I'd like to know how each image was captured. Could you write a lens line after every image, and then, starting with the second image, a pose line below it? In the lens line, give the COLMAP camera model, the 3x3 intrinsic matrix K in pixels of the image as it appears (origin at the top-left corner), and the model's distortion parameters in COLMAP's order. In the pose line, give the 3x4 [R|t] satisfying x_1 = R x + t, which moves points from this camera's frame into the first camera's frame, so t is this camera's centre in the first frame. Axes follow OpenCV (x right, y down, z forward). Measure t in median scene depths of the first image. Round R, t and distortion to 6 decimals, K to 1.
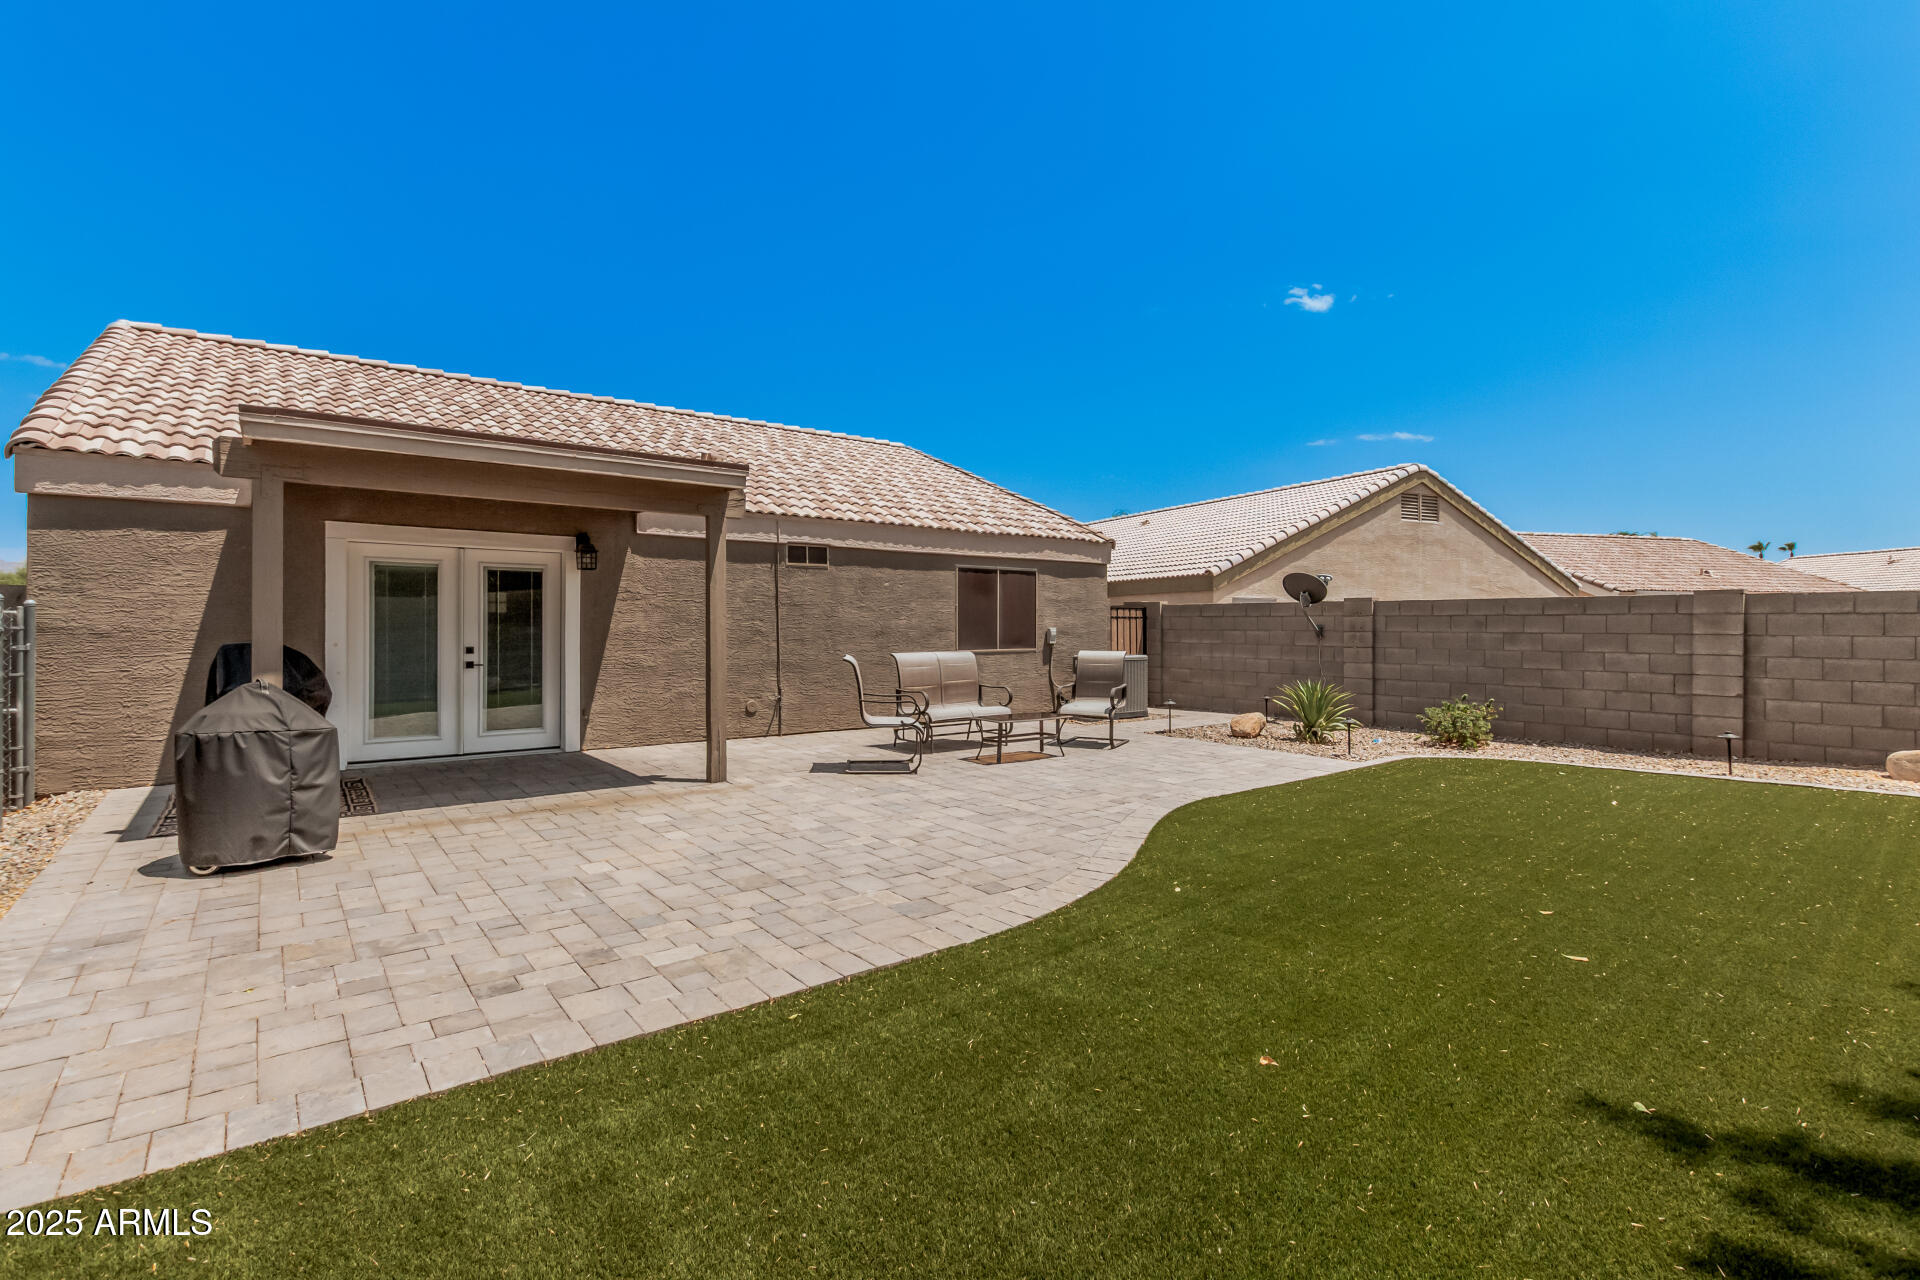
lens RADIAL K [[895.1, 0, 947.7], [0, 895.1, 629.6], [0, 0, 1]] dist [-0.003662, -0.001664]
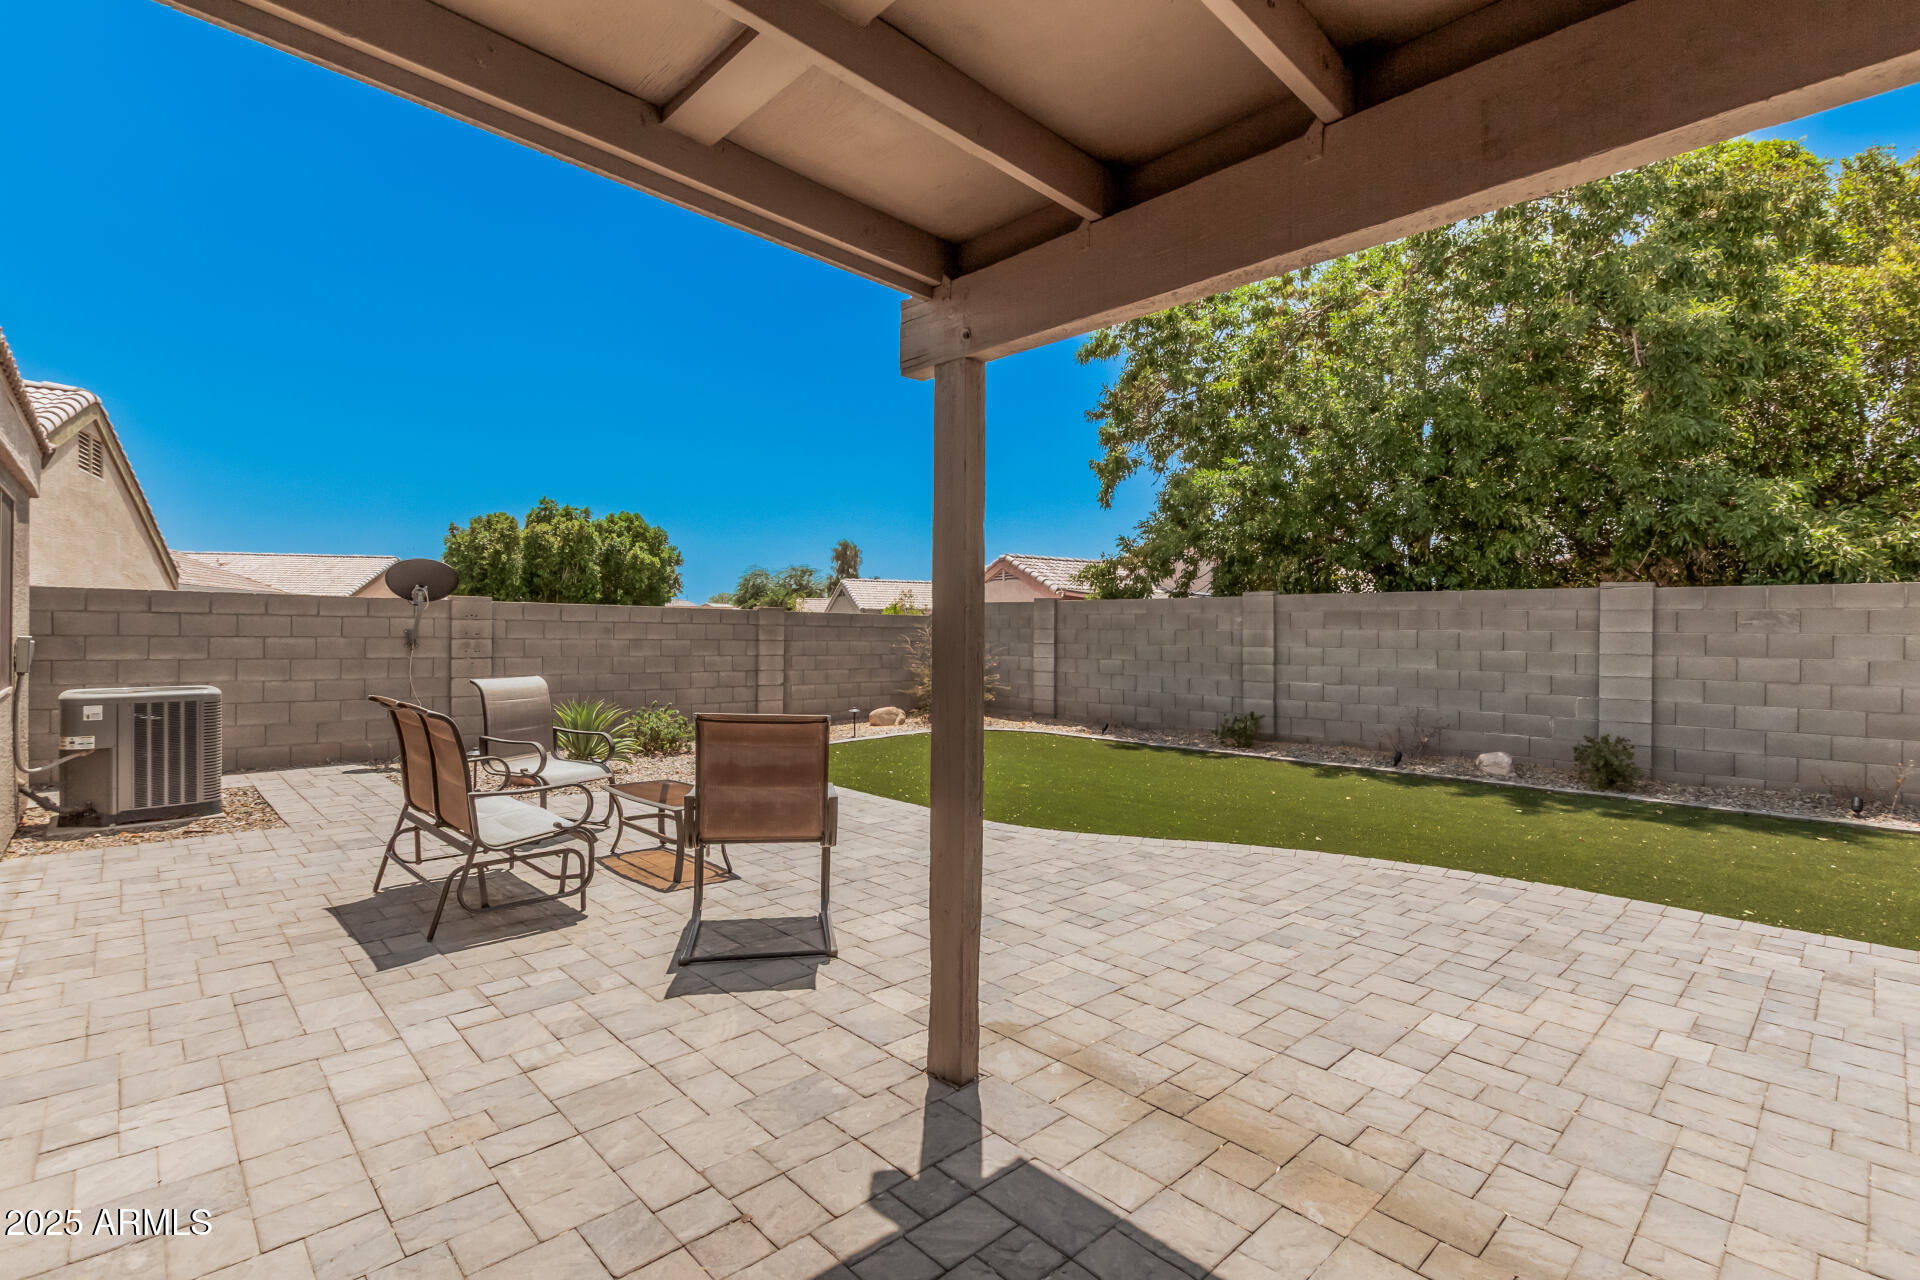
lens RADIAL K [[895.1, 0, 955.9], [0, 895.1, 634.9], [0, 0, 1]] dist [-0.003662, -0.001664]
pose [[-0.125246, -0.004652, 0.992115, -0.455123], [-0.007339, 0.999966, 0.003763, -0.008516], [-0.992099, -0.006810, -0.125276, 0.768269]]
